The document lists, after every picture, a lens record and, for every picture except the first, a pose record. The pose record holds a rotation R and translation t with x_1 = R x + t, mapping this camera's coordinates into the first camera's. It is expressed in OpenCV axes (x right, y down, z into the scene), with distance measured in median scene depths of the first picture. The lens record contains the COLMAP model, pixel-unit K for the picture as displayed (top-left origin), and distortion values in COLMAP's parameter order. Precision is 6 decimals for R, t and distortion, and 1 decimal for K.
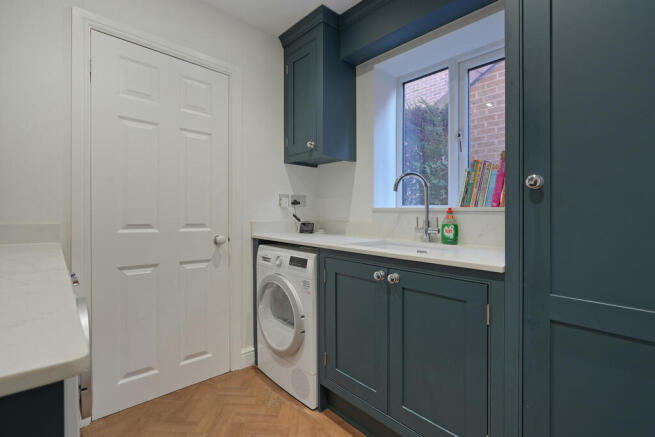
lens RADIAL K [[301.9, 0, 326.5], [0, 301.9, 220.4], [0, 0, 1]] dist [0.002218, 0.002407]
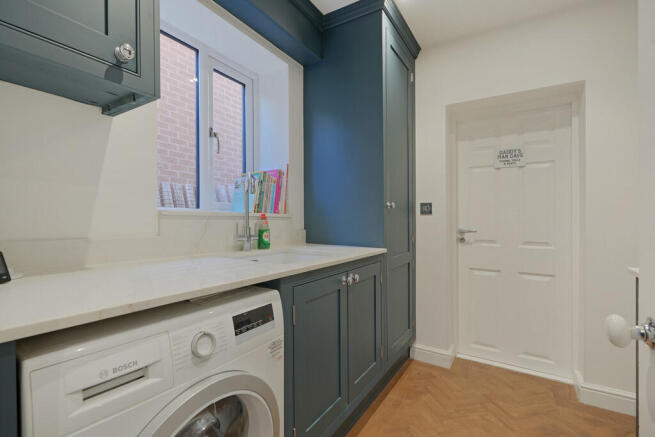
lens RADIAL K [[301.9, 0, 326.2], [0, 301.9, 213.0], [0, 0, 1]] dist [0.002218, 0.002407]
pose [[-0.259319, 0.001227, 0.965791, -0.641332], [0.014270, 0.999895, 0.002561, -0.042831], [-0.965686, 0.014446, -0.259309, 1.041816]]
